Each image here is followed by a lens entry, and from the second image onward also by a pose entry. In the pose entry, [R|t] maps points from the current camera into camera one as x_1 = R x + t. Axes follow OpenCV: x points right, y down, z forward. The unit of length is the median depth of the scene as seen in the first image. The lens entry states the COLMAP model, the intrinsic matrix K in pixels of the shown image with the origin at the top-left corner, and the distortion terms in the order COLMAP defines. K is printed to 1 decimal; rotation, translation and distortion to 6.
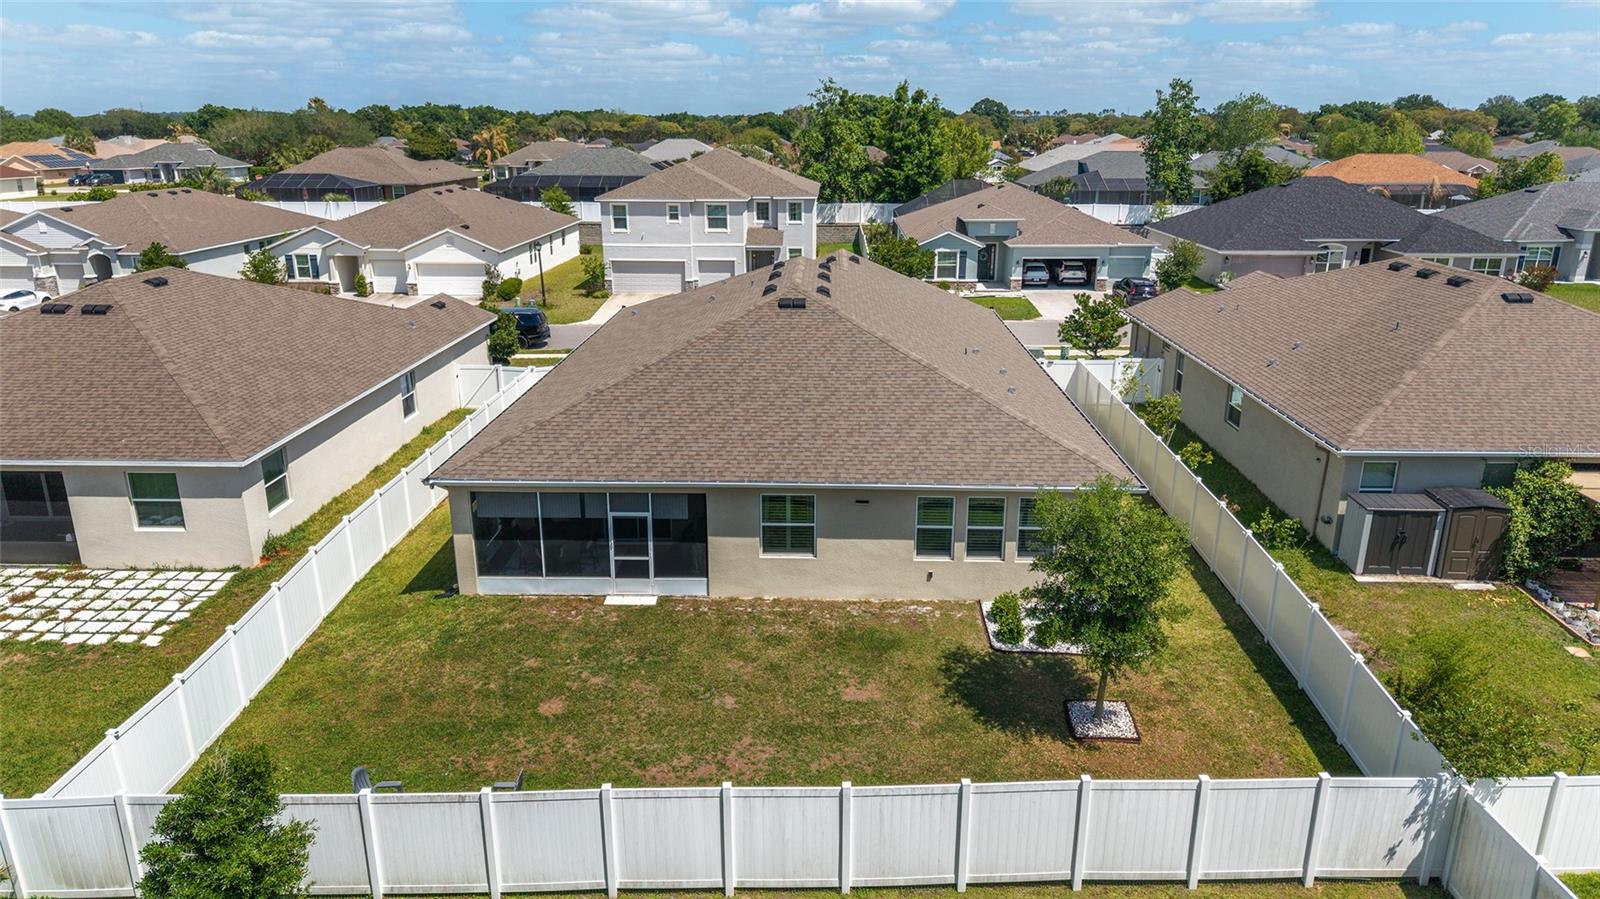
lens RADIAL K [[1069.4, 0, 804.2], [0, 1069.4, 467.6], [0, 0, 1]] dist [0.031111, -0.034098]
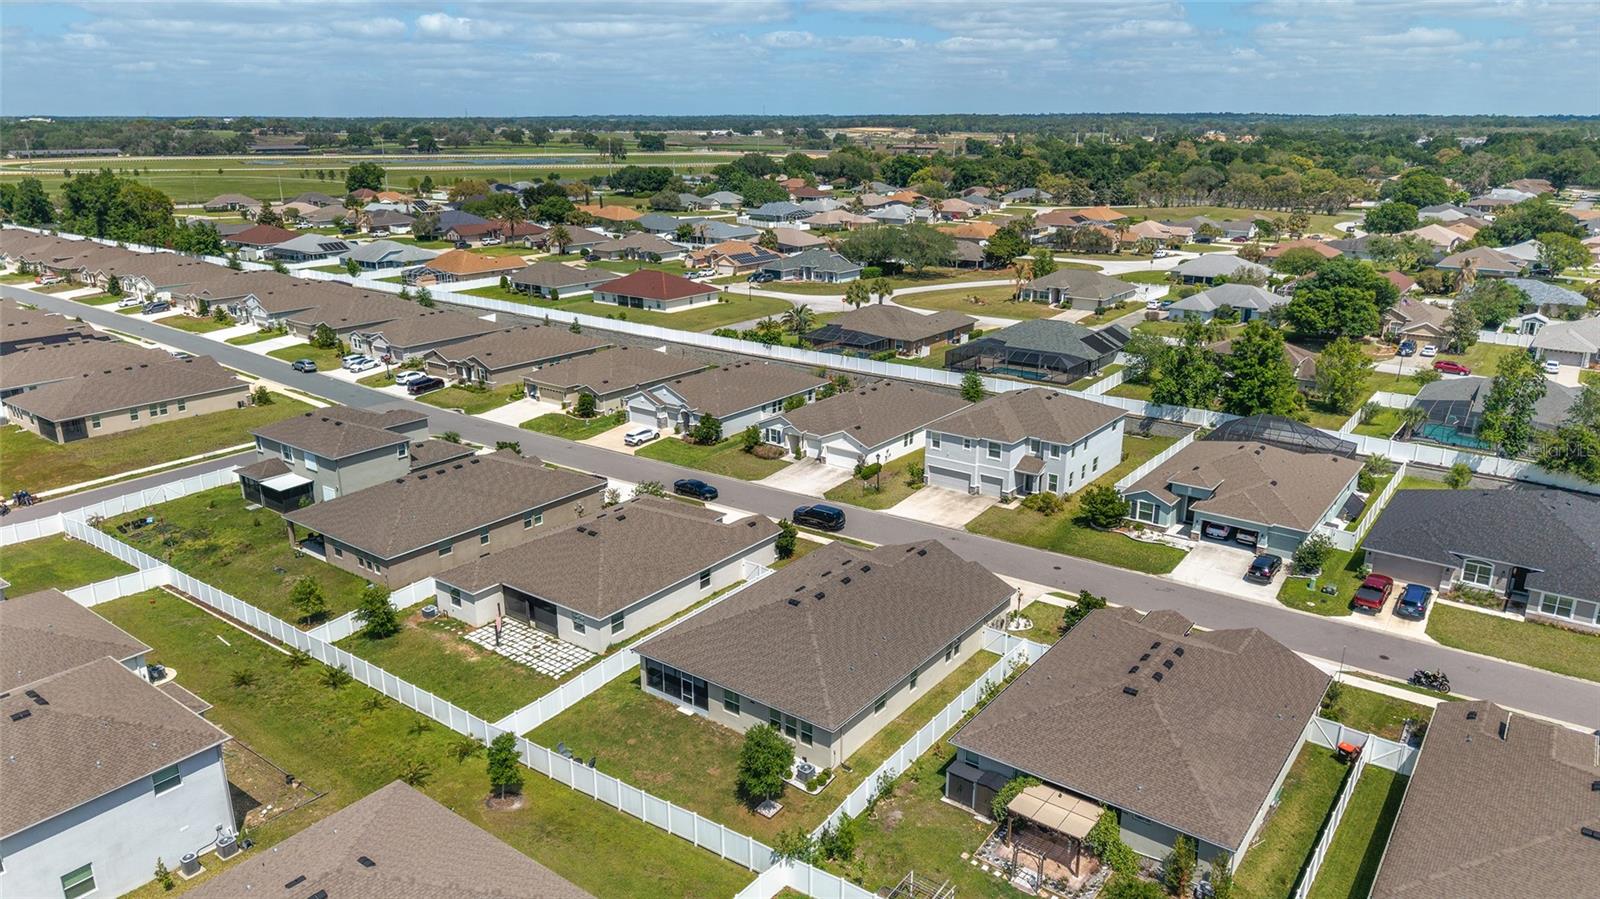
lens RADIAL K [[1069.4, 0, 806.5], [0, 1069.4, 477.3], [0, 0, 1]] dist [0.031111, -0.034098]
pose [[0.819310, 0.187058, -0.541978, 1.146207], [-0.177424, 0.981601, 0.070577, -0.556428], [0.545208, 0.038335, 0.837424, -0.892923]]
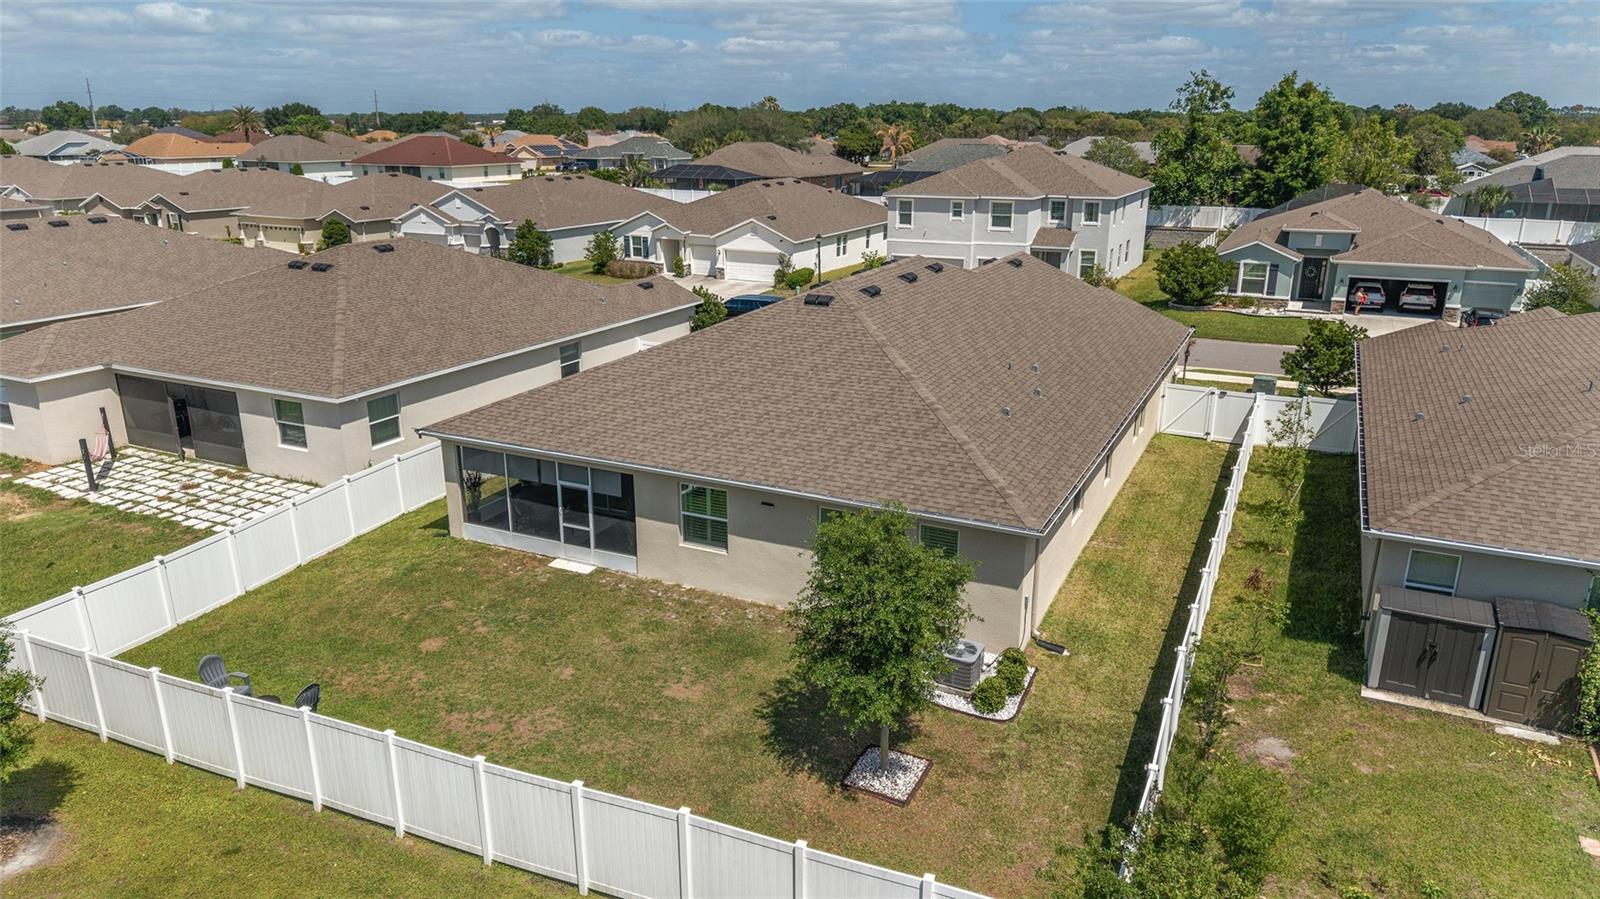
lens RADIAL K [[1069.4, 0, 802.6], [0, 1069.4, 475.1], [0, 0, 1]] dist [0.031111, -0.034098]
pose [[0.912087, 0.132171, -0.388108, 0.351676], [-0.128889, 0.991055, 0.034604, -0.024787], [0.389210, 0.018461, 0.920964, 0.087119]]
